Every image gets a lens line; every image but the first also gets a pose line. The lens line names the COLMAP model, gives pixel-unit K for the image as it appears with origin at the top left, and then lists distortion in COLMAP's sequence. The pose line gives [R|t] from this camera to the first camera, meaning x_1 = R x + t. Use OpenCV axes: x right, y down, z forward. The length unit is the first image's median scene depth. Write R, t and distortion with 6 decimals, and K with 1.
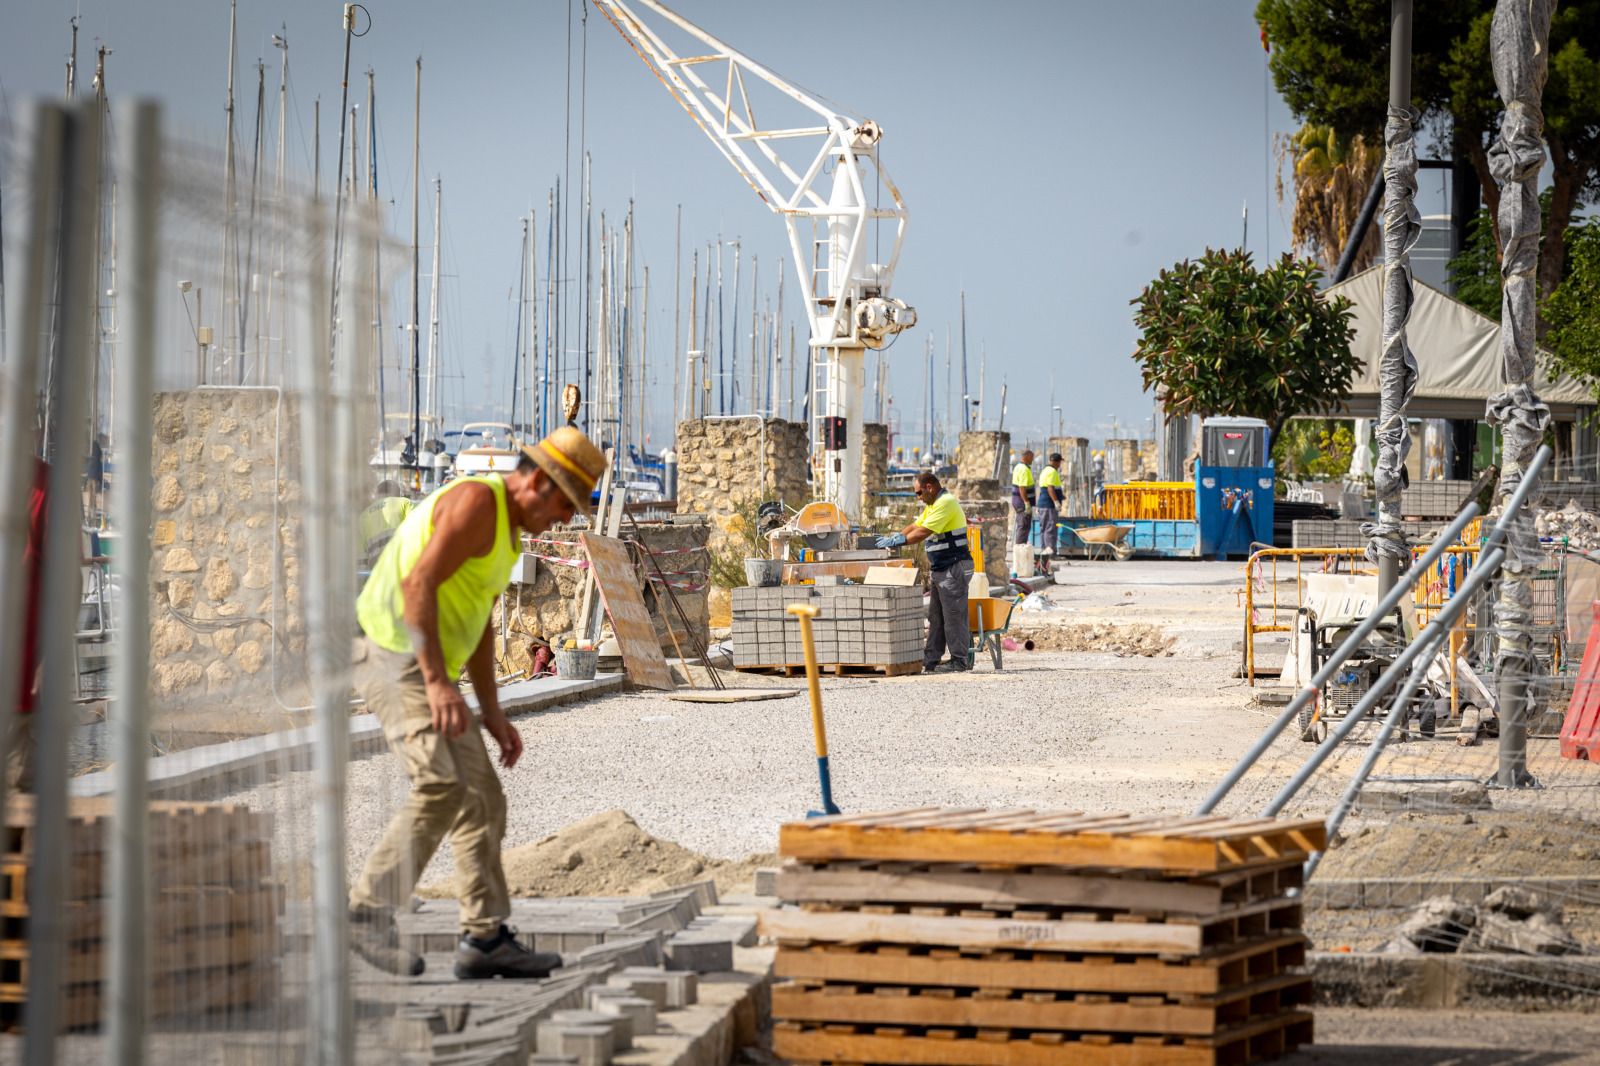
lens RADIAL K [[8885.7, 0, 800.0], [0, 8885.7, 533.0], [0, 0, 1]] dist [0.081887, -6.454973]
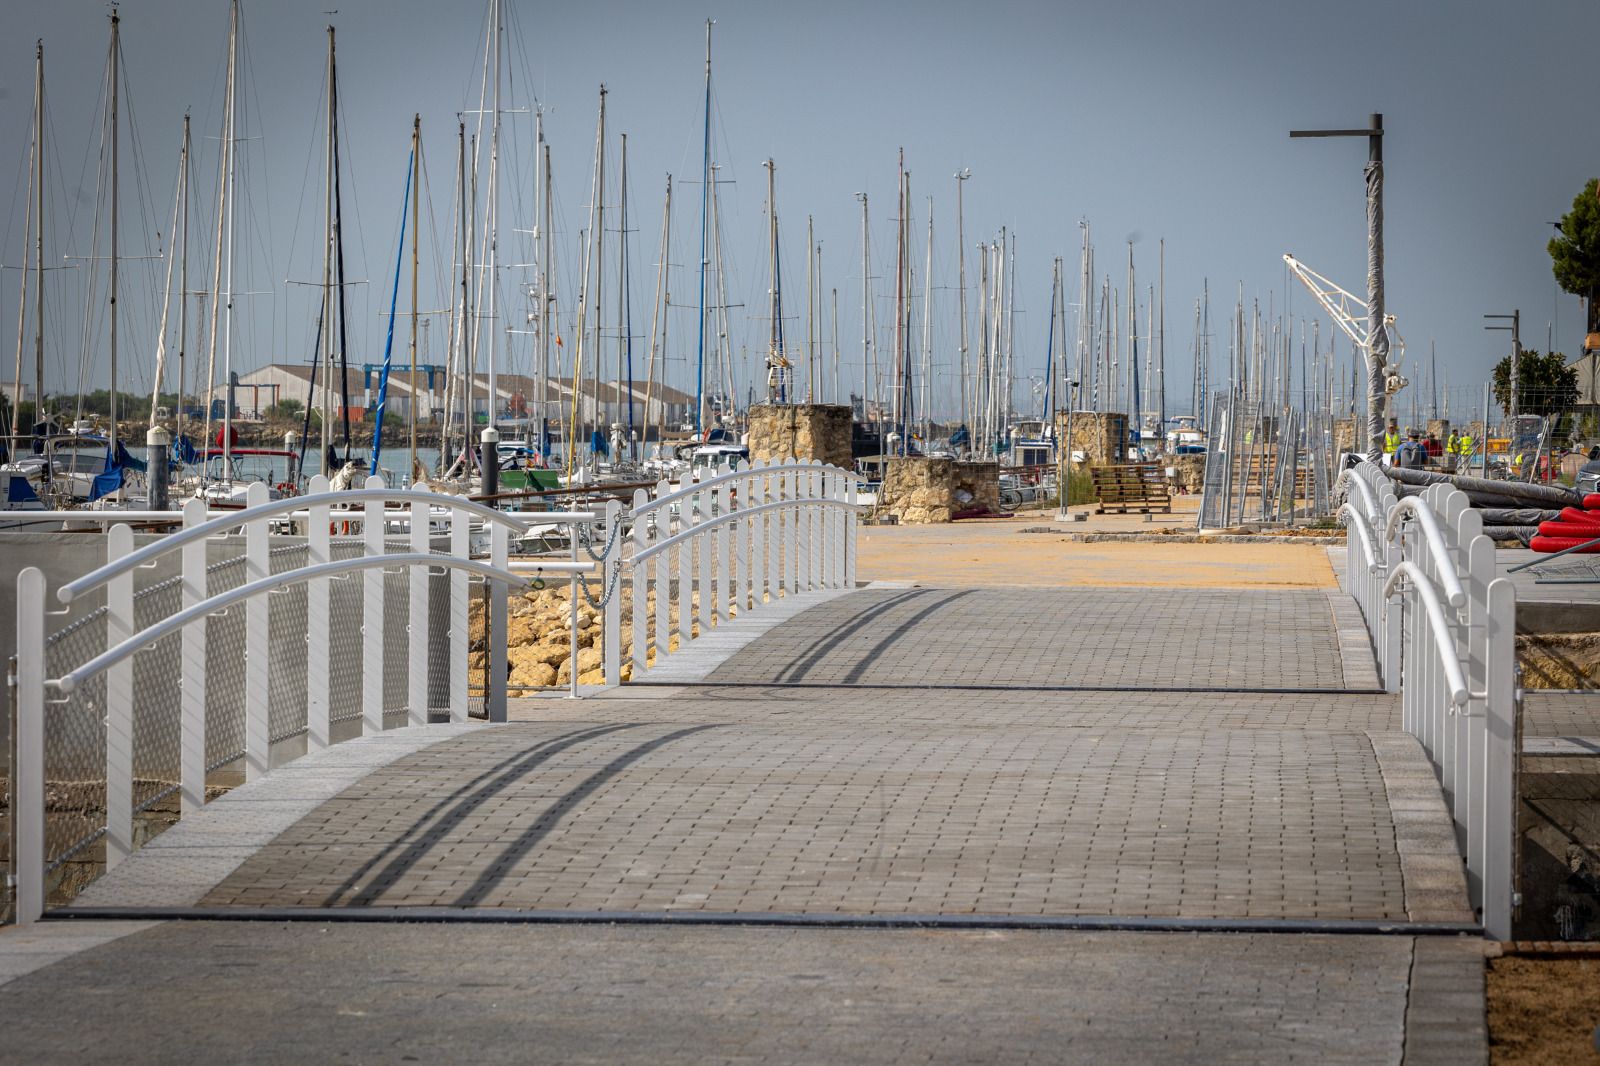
lens RADIAL K [[5931.3, 0, 765.9], [0, 5931.3, 538.3], [0, 0, 1]] dist [0.111994, -1.672666]
pose [[0.995485, -0.008353, -0.094551, -0.014990], [0.009175, 0.999924, 0.008256, 0.010003], [0.094474, -0.009086, 0.995486, -1.105358]]
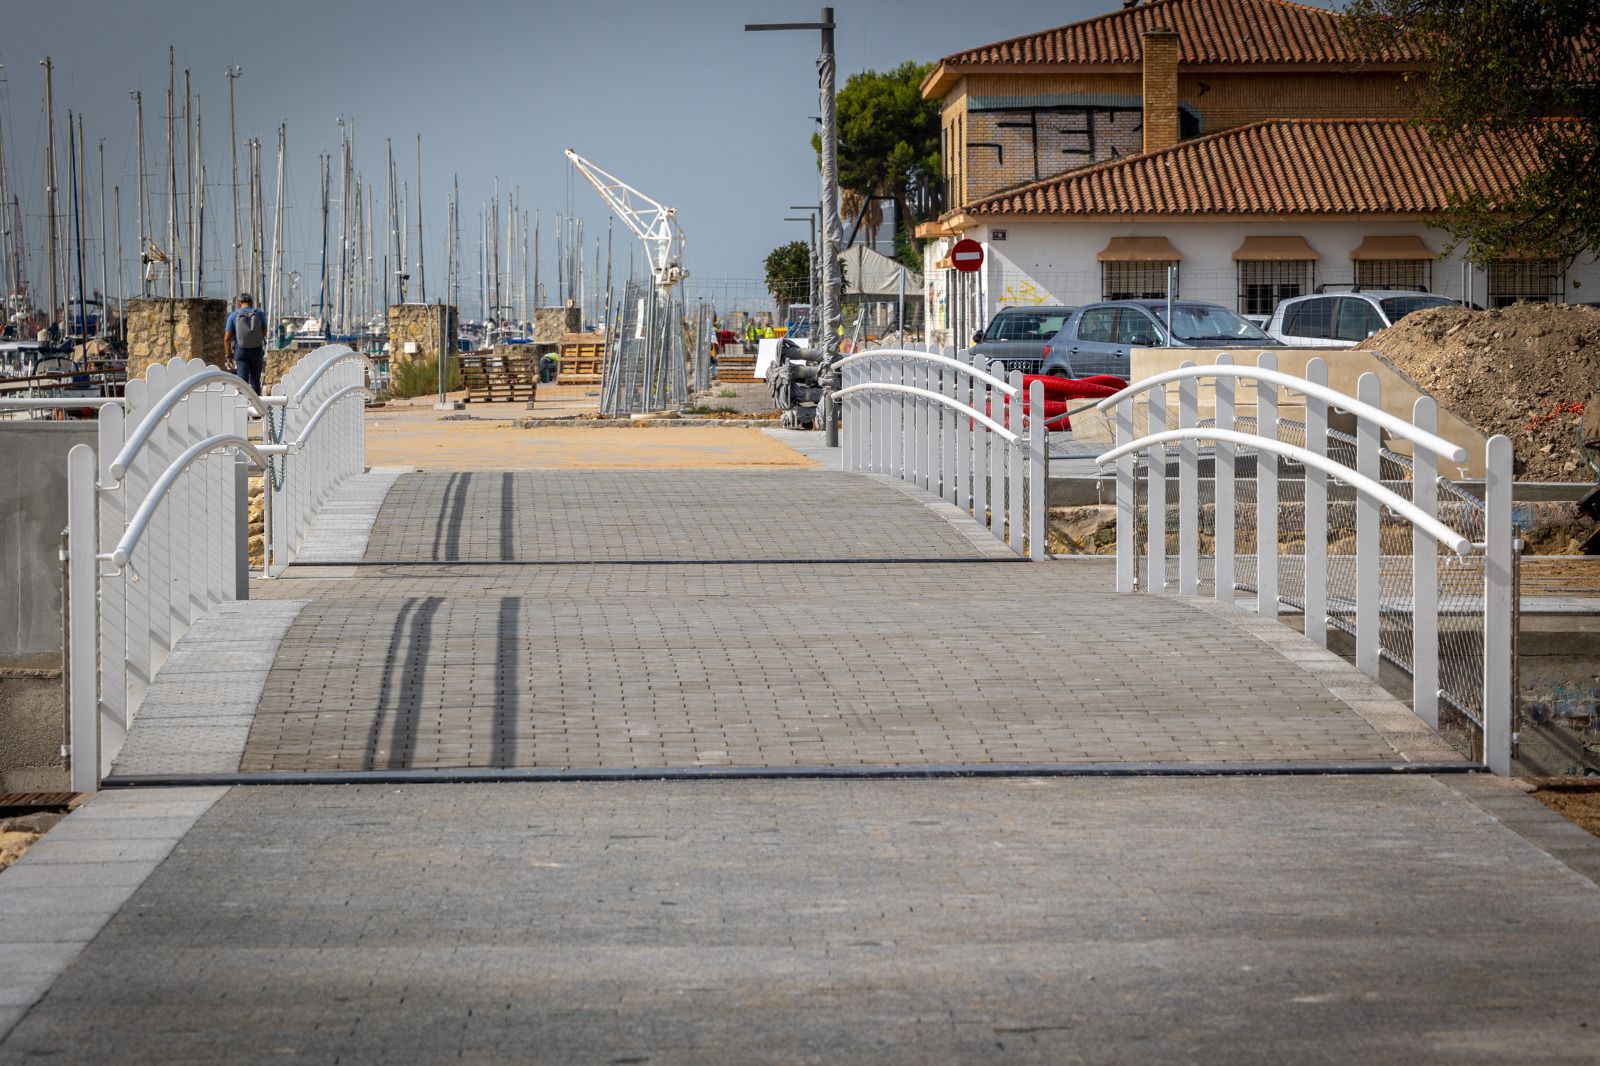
lens RADIAL K [[5825.2, 0, 800.0], [0, 5825.2, 533.0], [0, 0, 1]] dist [0.013009, 2.928415]
pose [[0.998928, -0.022436, 0.040500, -0.036054], [0.021316, 0.999384, 0.027888, 0.010306], [-0.041101, -0.026995, 0.998790, -1.109109]]
